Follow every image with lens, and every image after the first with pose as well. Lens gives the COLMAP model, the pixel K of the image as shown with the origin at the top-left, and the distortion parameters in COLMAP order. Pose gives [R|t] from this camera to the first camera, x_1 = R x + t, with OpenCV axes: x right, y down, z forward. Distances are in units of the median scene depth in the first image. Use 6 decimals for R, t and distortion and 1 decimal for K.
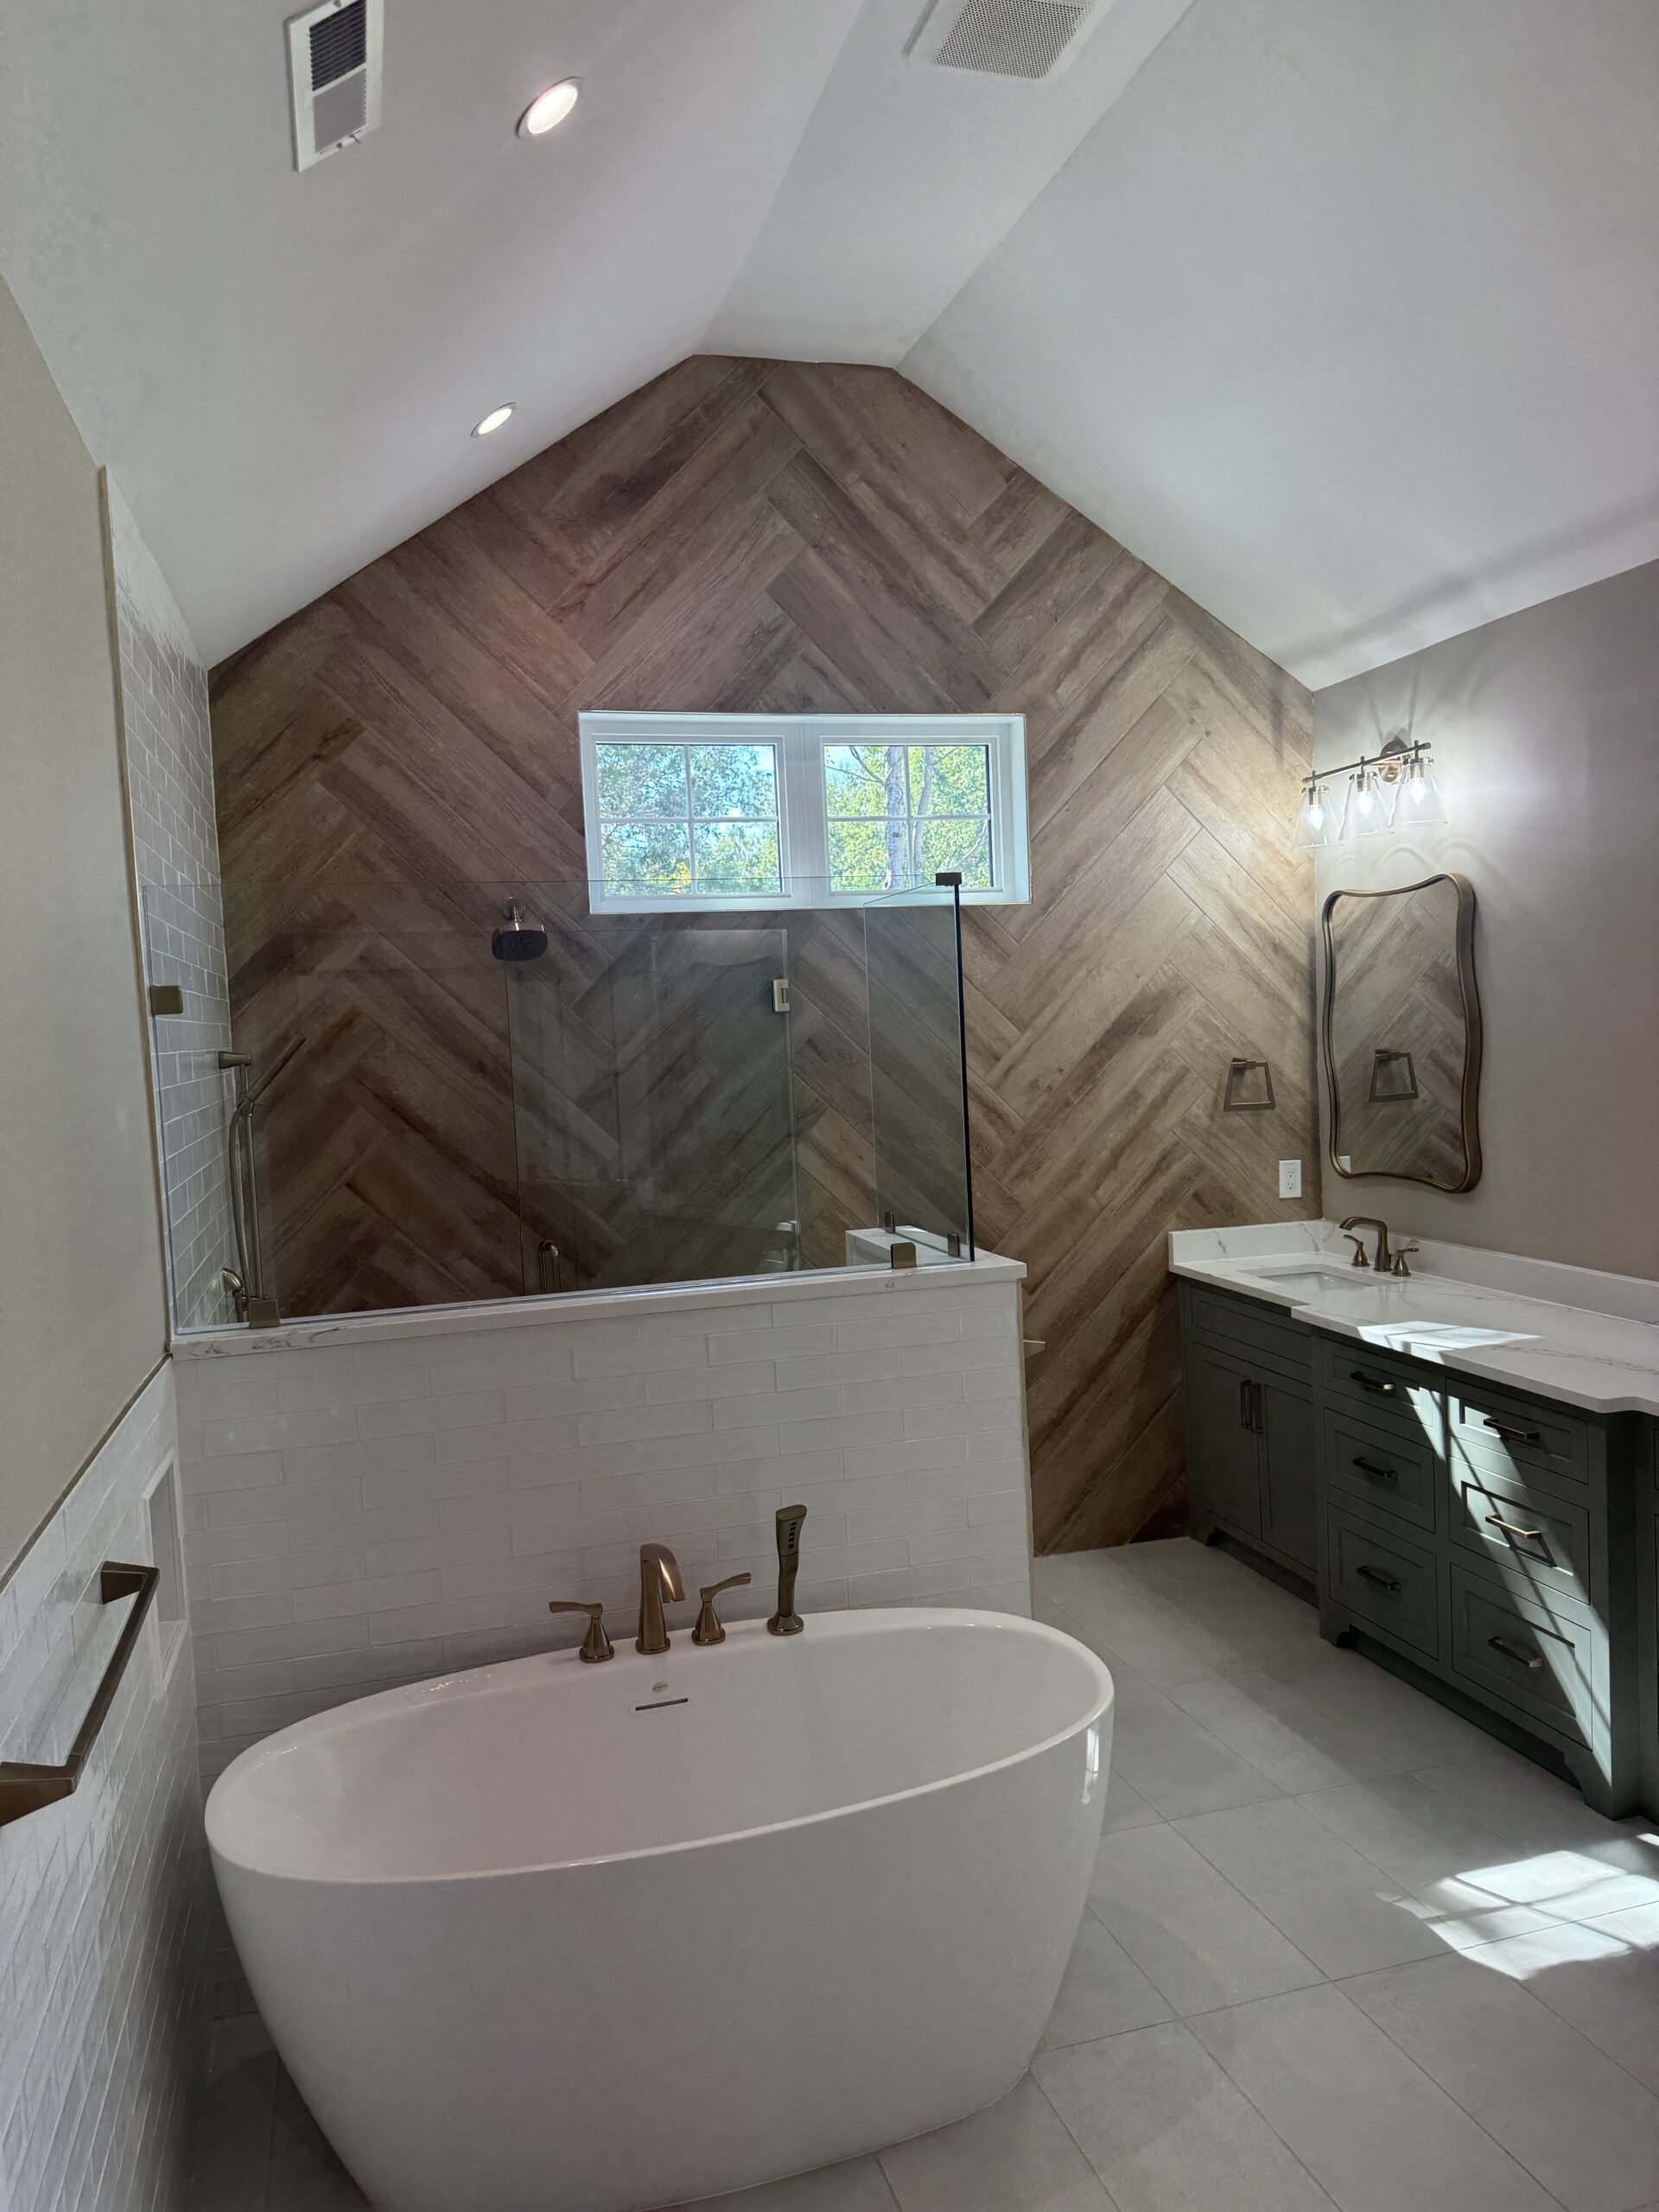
lens RADIAL K [[1568.4, 0, 820.1], [0, 1568.4, 1133.6], [0, 0, 1]] dist [0.065688, -0.062332]
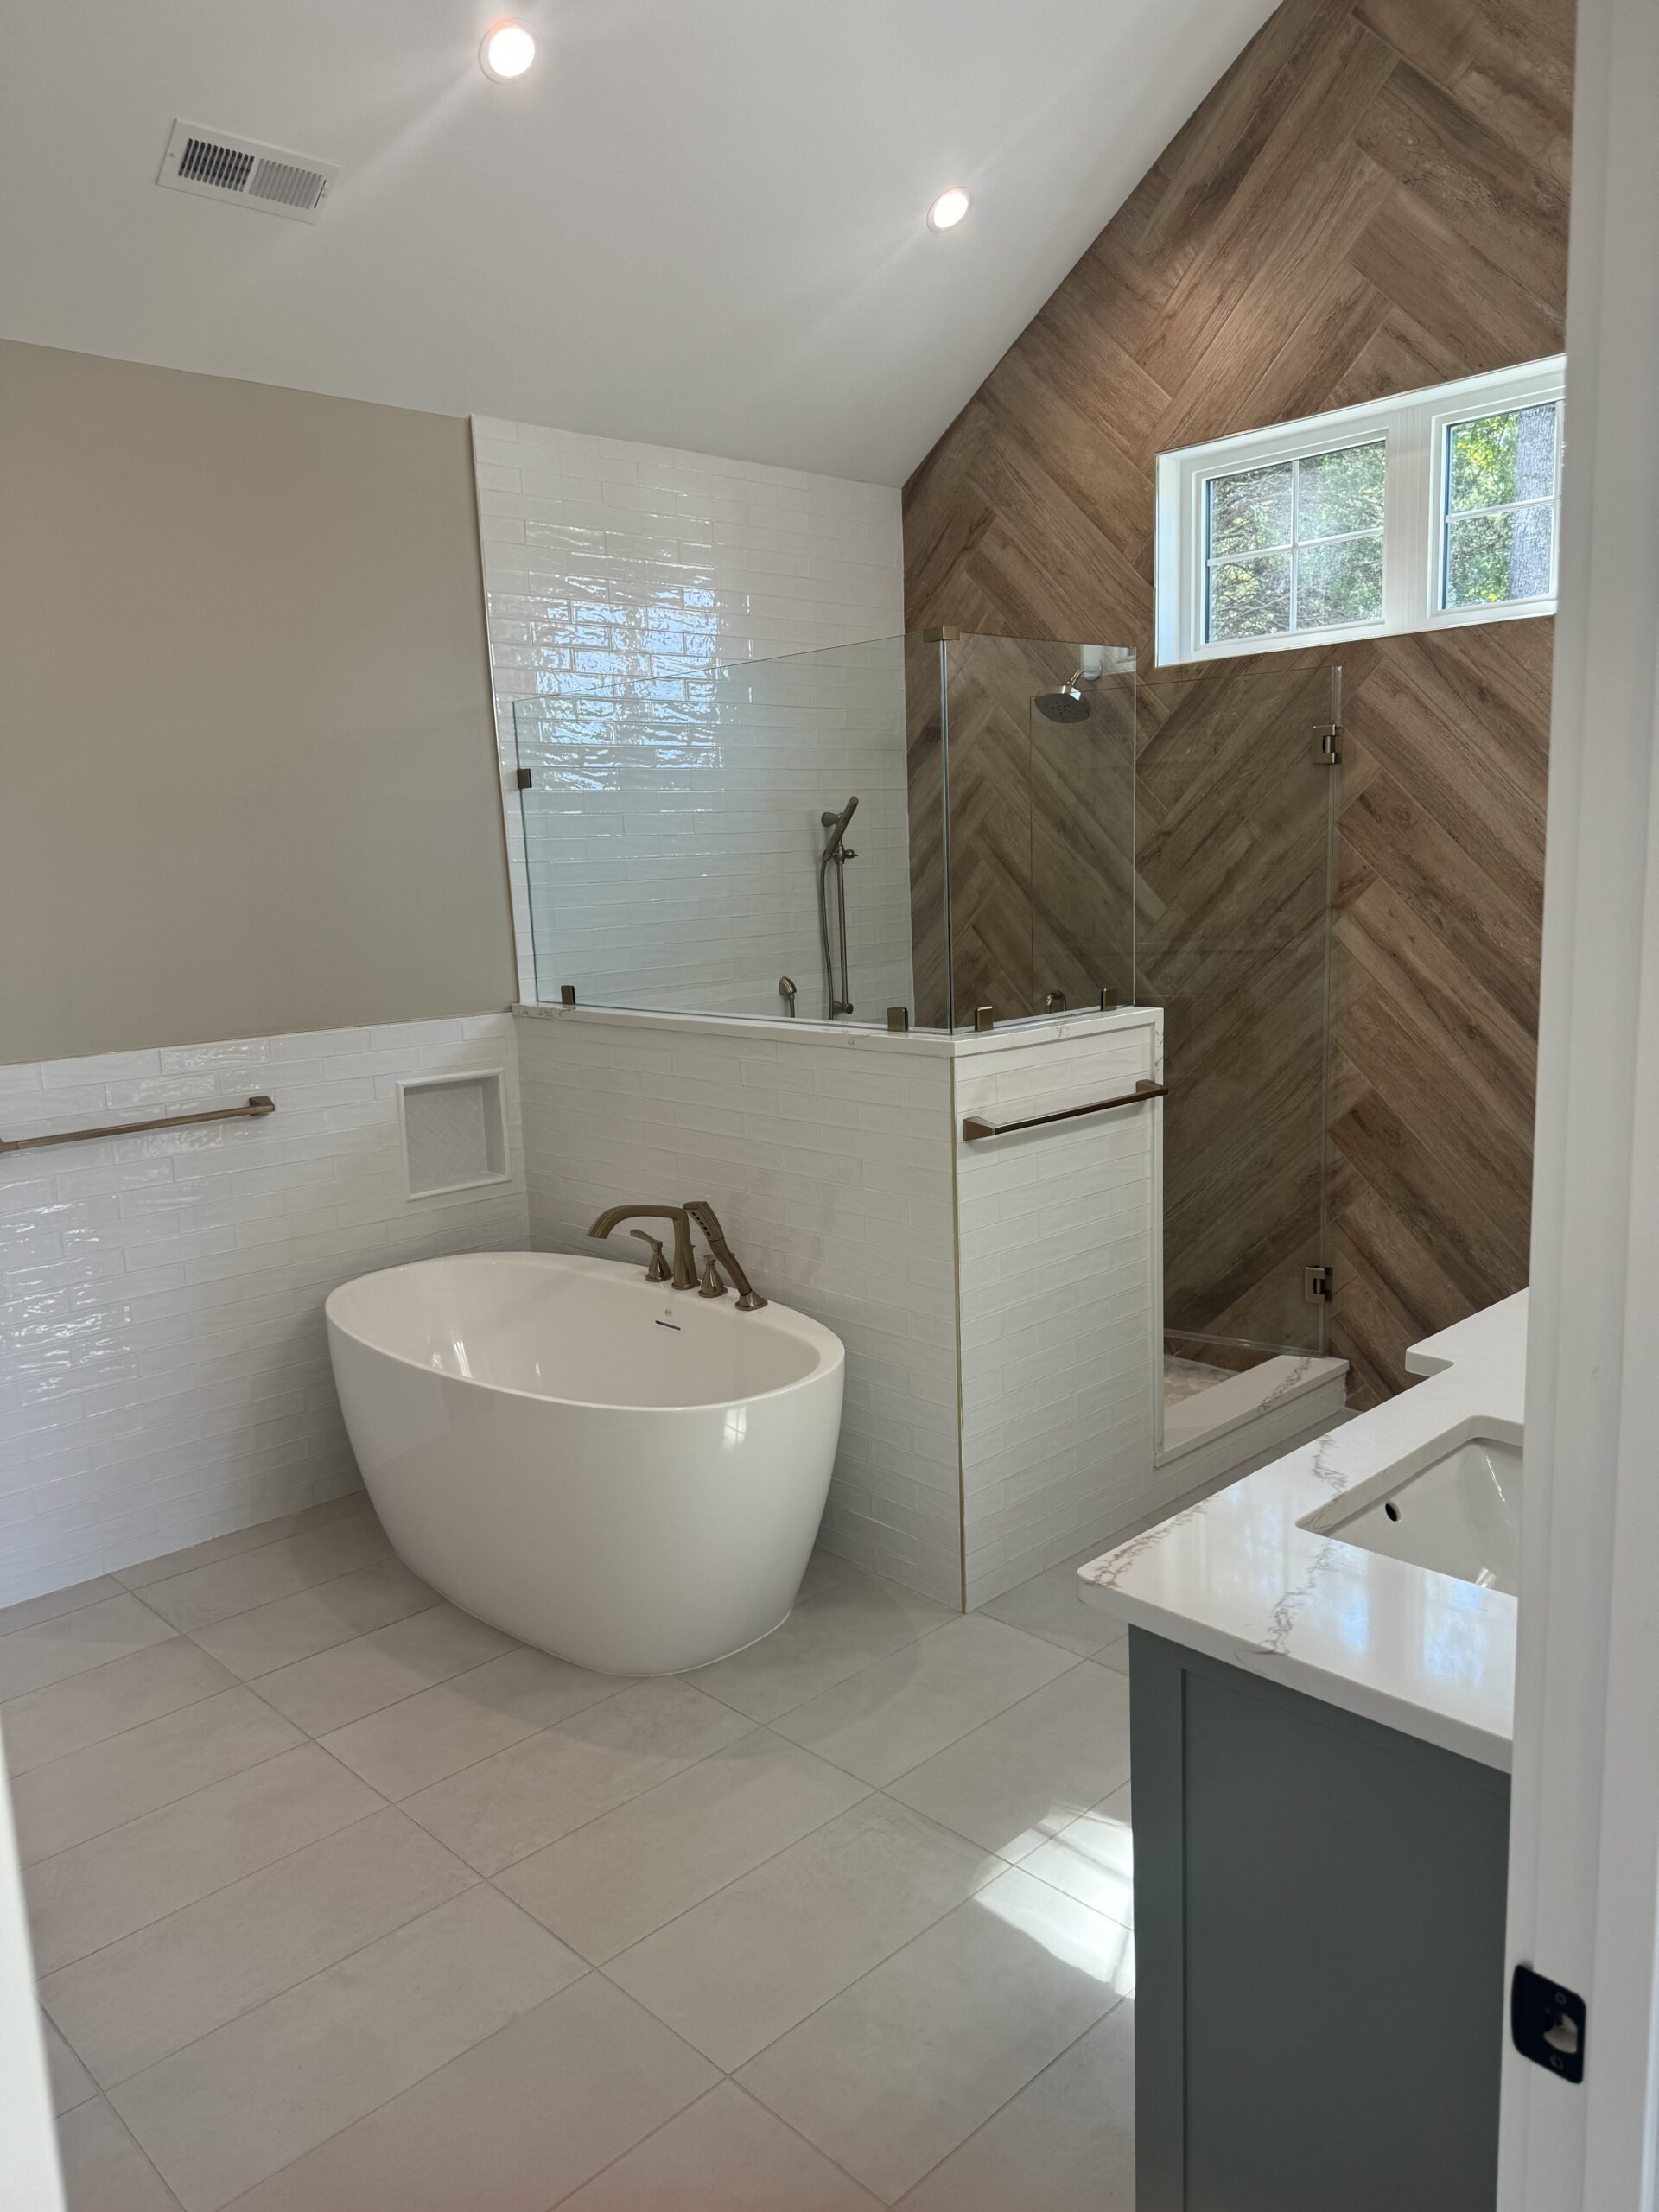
lens RADIAL K [[1568.4, 0, 804.5], [0, 1568.4, 1117.2], [0, 0, 1]] dist [0.065688, -0.062332]
pose [[0.472341, 0.169127, -0.865037, 0.651776], [-0.056086, 0.985197, 0.161994, -0.009946], [0.879629, -0.028000, 0.474835, 0.321455]]
